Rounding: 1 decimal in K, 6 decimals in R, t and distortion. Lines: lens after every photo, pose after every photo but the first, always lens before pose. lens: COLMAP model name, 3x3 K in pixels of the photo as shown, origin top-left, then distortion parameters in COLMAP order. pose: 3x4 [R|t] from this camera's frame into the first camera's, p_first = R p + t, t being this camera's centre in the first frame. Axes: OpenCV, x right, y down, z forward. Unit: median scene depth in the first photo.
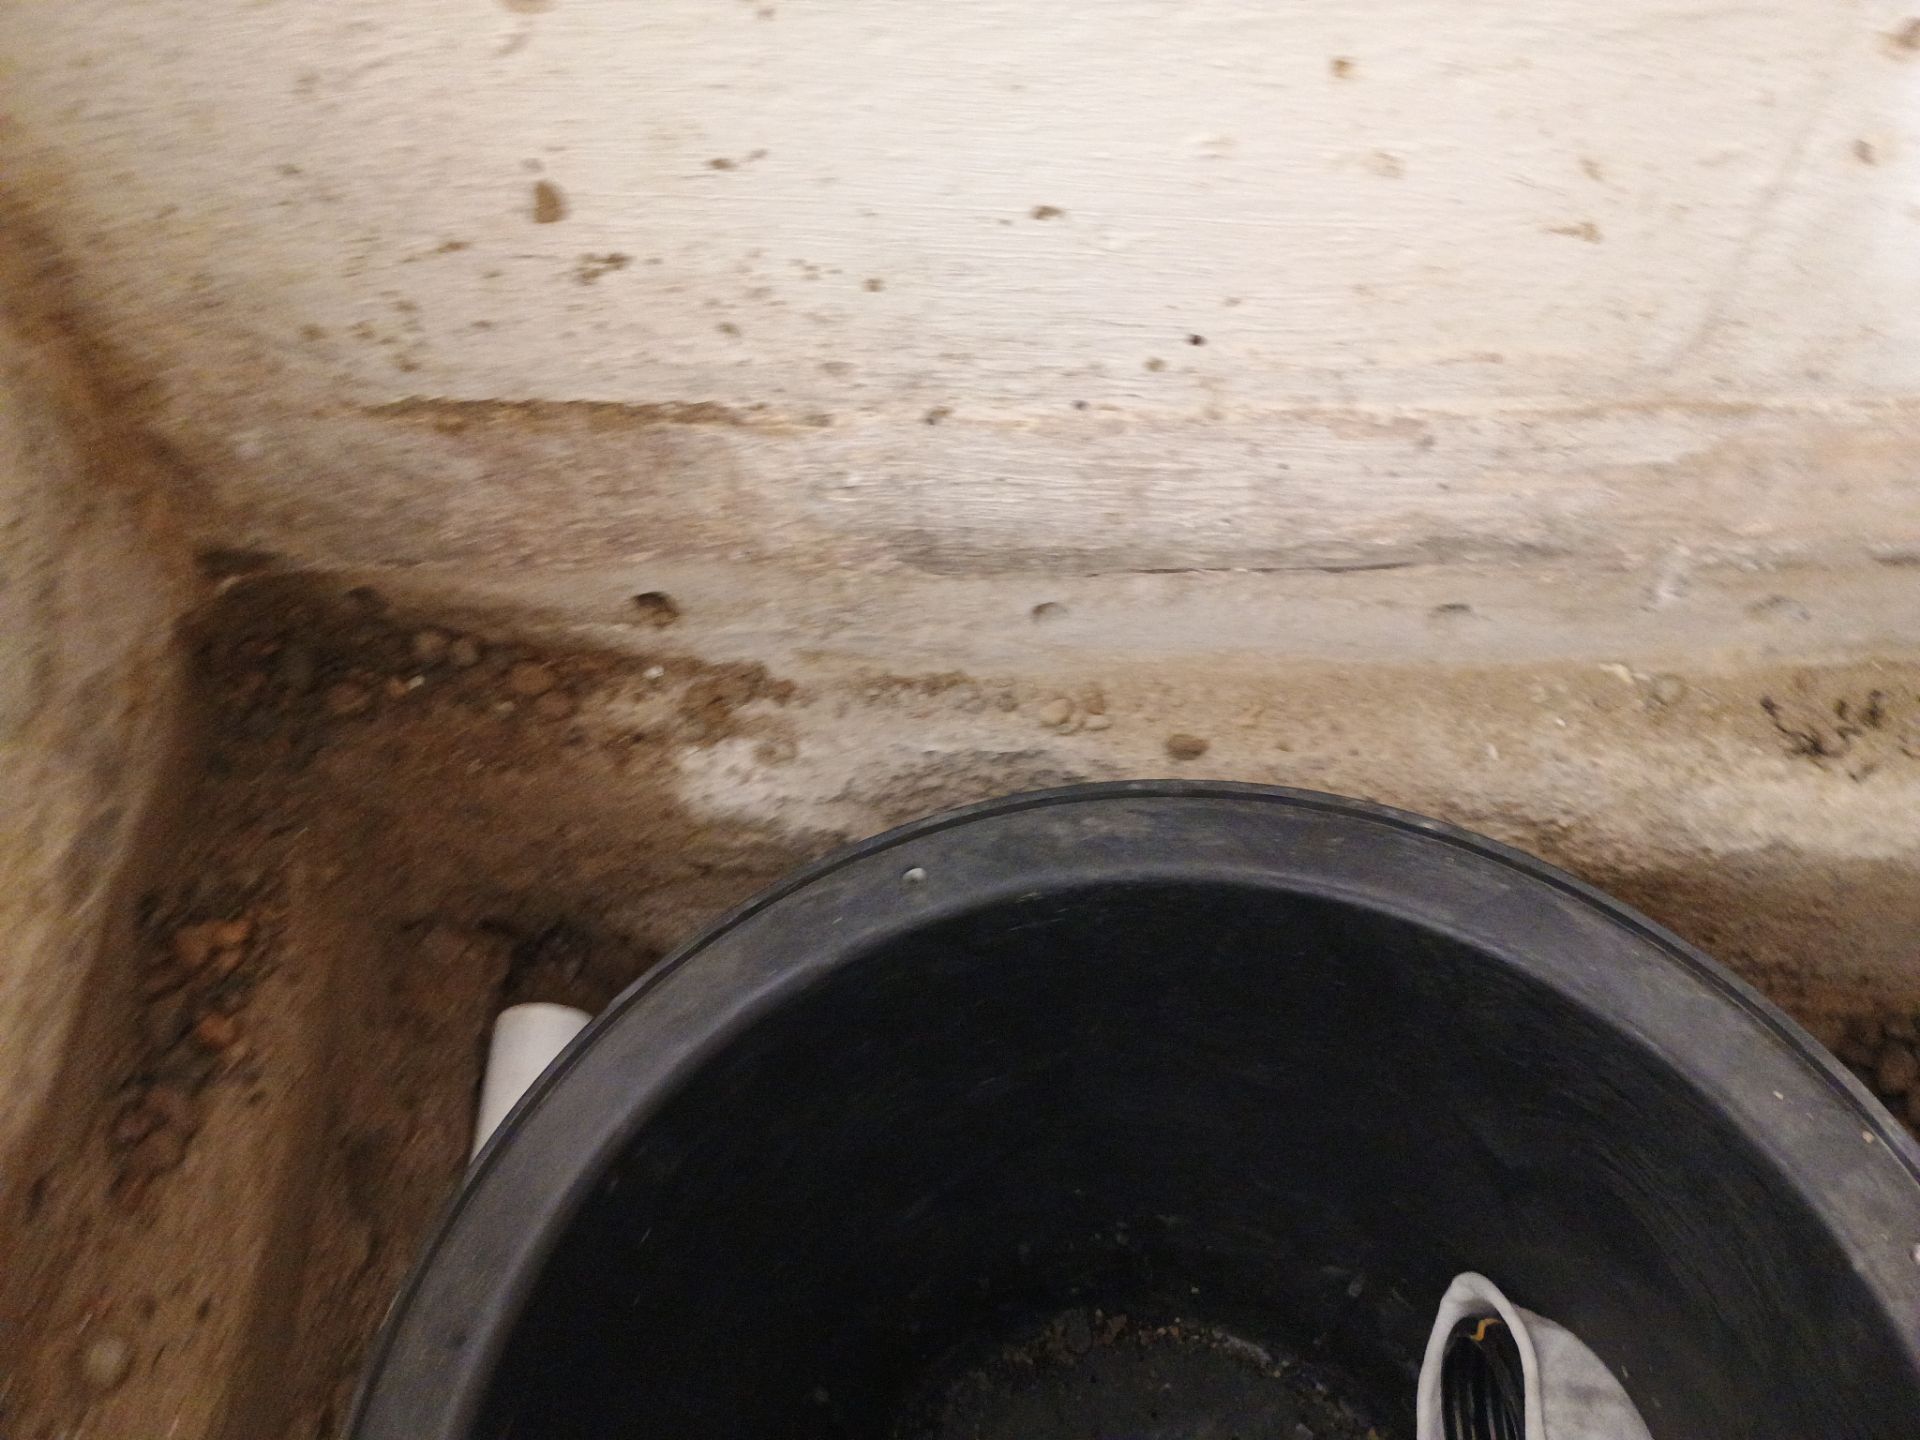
lens RADIAL K [[1628.7, 0, 960.0], [0, 1628.7, 720.0], [0, 0, 1]] dist [-0.001962, 0.000171]
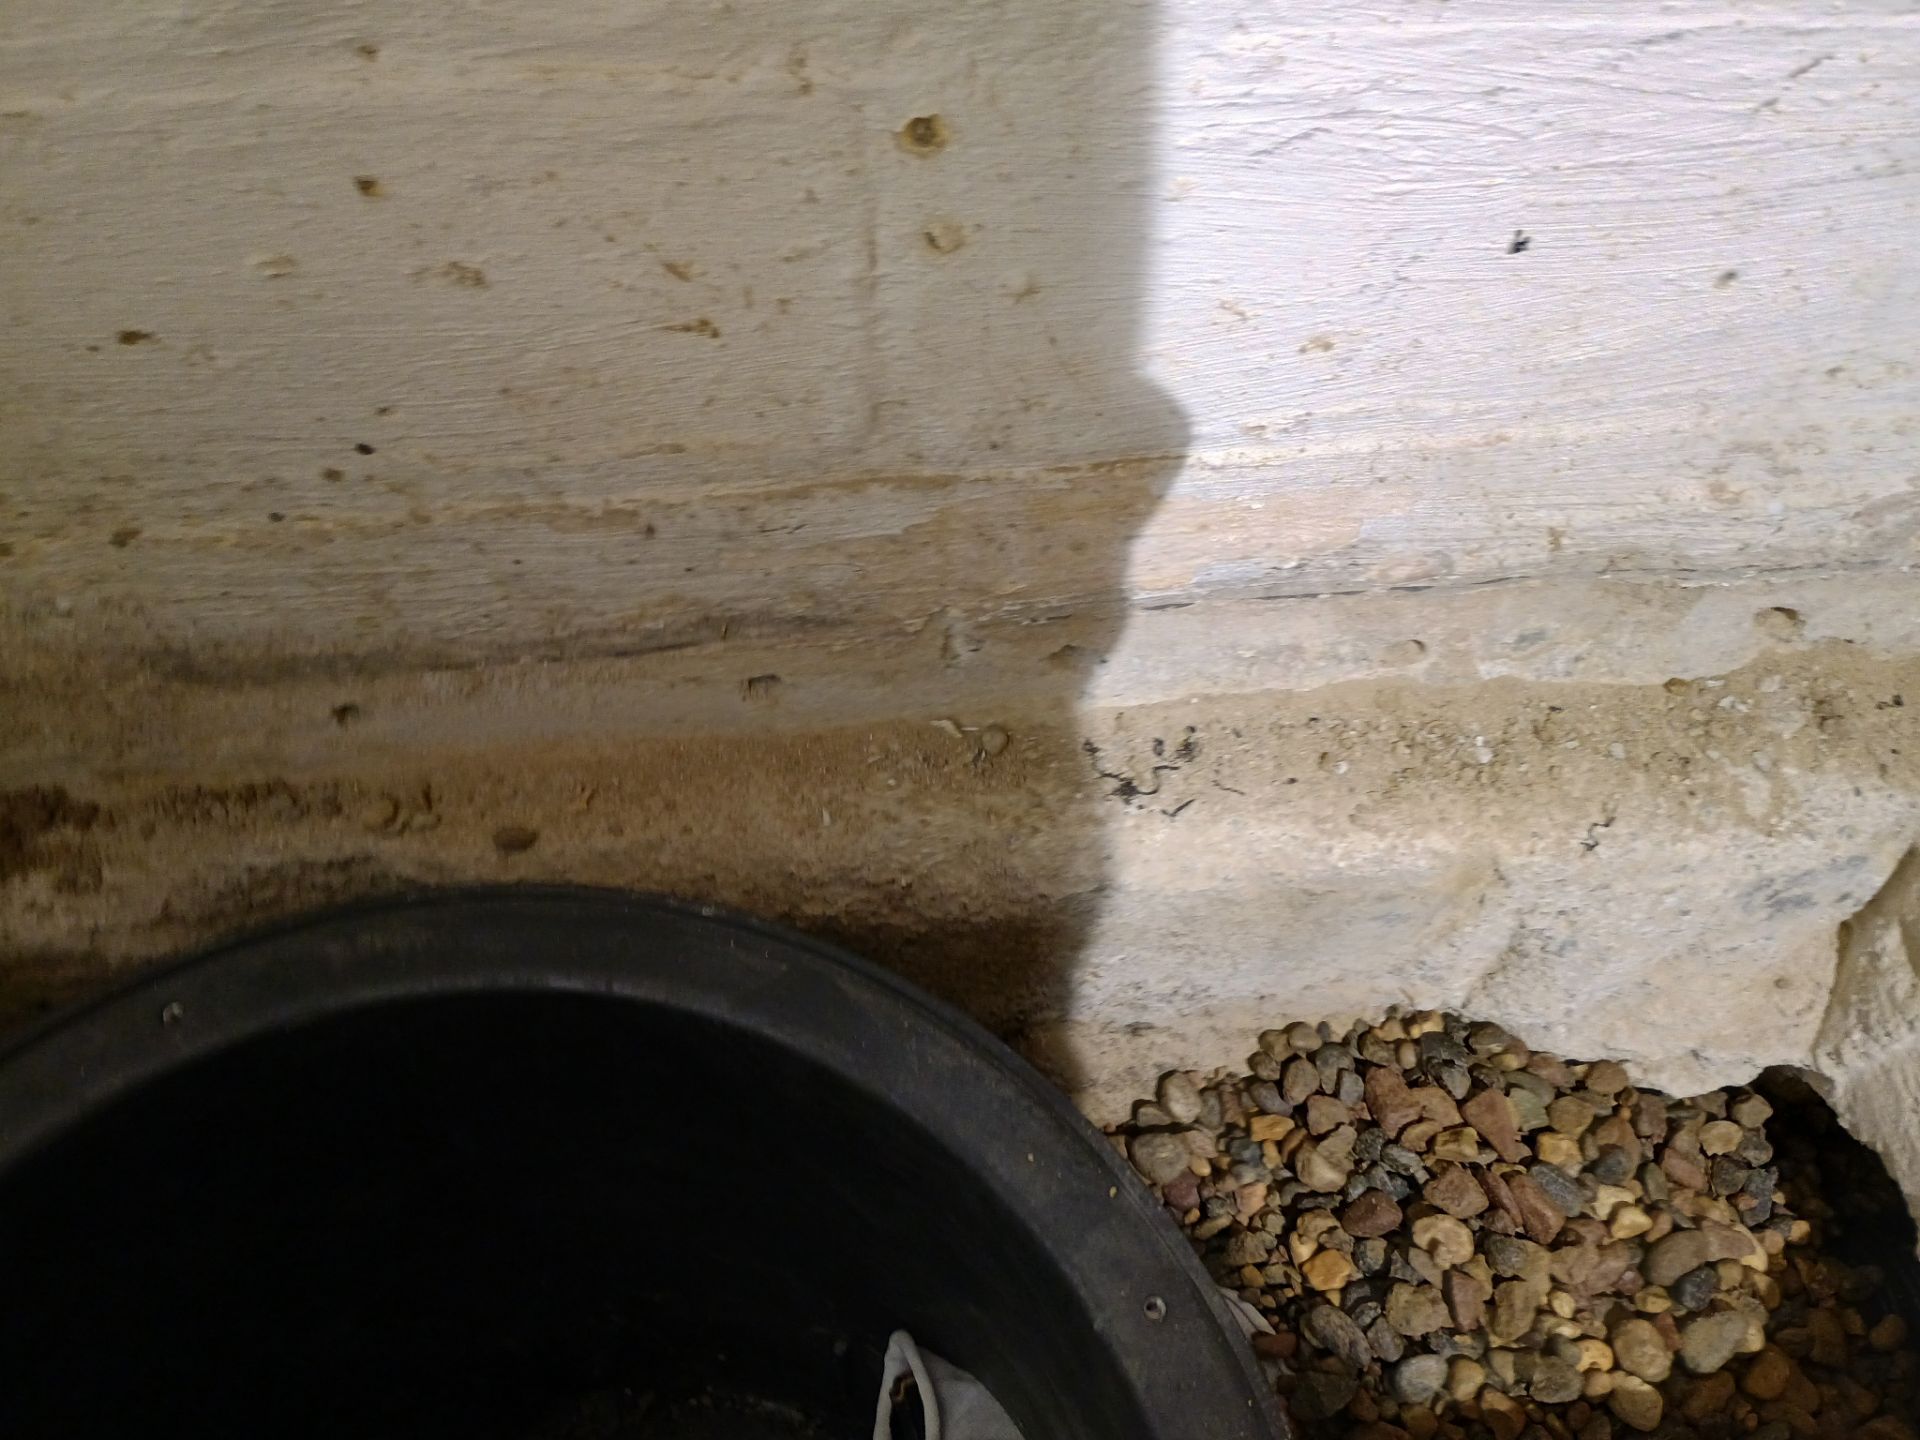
lens RADIAL K [[1676.3, 0, 960.0], [0, 1676.3, 720.0], [0, 0, 1]] dist [0.078450, -0.107290]
pose [[0.992208, -0.081348, 0.094374, 0.319979], [0.080132, 0.996646, 0.016614, -0.050779], [-0.095409, -0.008922, 0.995398, -0.027402]]
